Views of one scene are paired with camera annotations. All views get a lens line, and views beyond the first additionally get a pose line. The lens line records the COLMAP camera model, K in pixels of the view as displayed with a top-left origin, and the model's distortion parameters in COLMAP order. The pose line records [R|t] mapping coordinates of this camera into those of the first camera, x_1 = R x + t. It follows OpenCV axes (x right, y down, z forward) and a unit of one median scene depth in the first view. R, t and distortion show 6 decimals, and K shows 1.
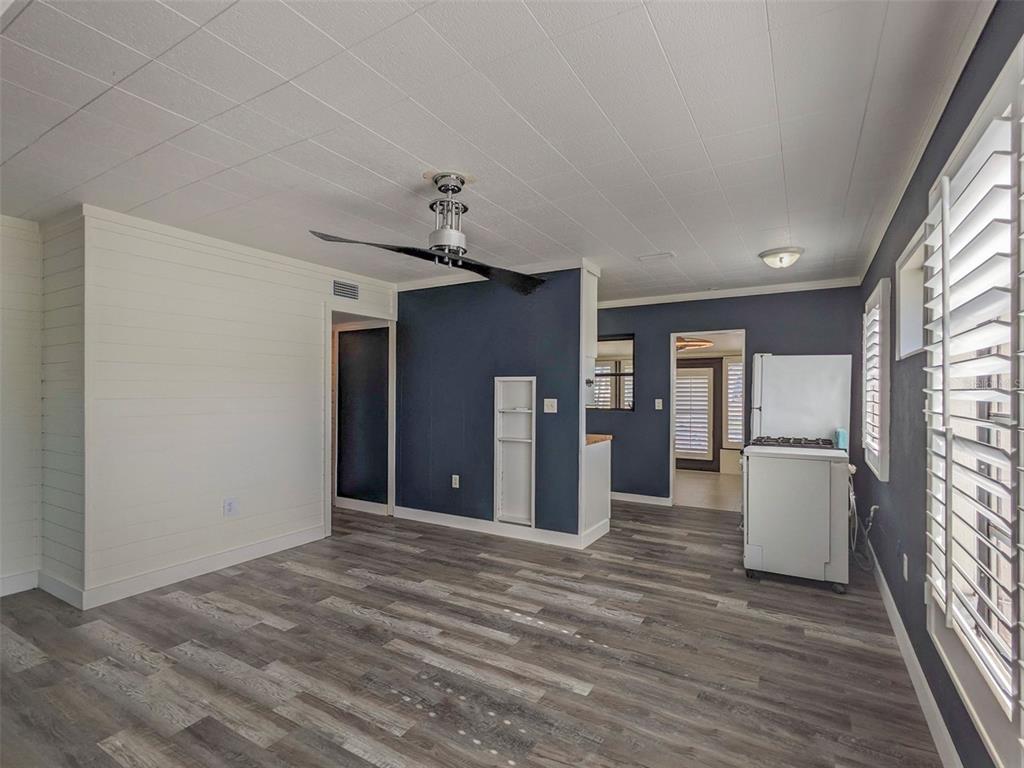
lens RADIAL K [[500.6, 0, 513.8], [0, 500.6, 388.1], [0, 0, 1]] dist [0.002232, 0.000658]
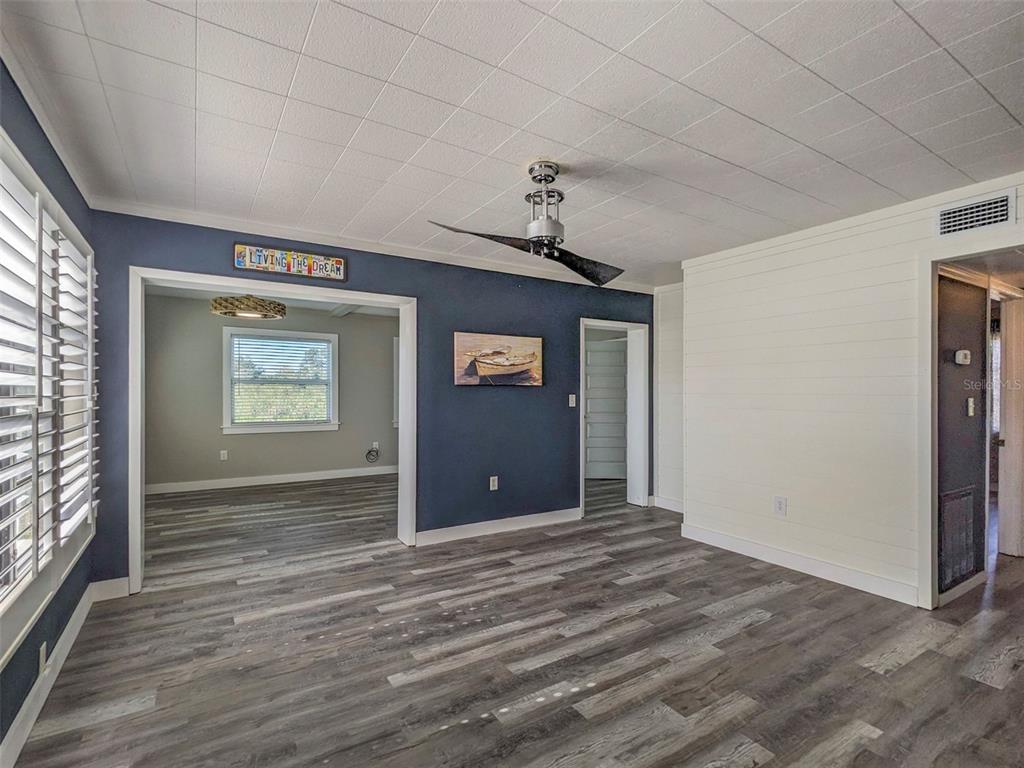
lens RADIAL K [[500.6, 0, 515.2], [0, 500.6, 389.6], [0, 0, 1]] dist [0.002232, 0.000658]
pose [[-0.453499, -0.009197, -0.891209, 0.783111], [0.001551, 0.999937, -0.011109, 0.029518], [0.891255, -0.006420, -0.453457, 1.408789]]
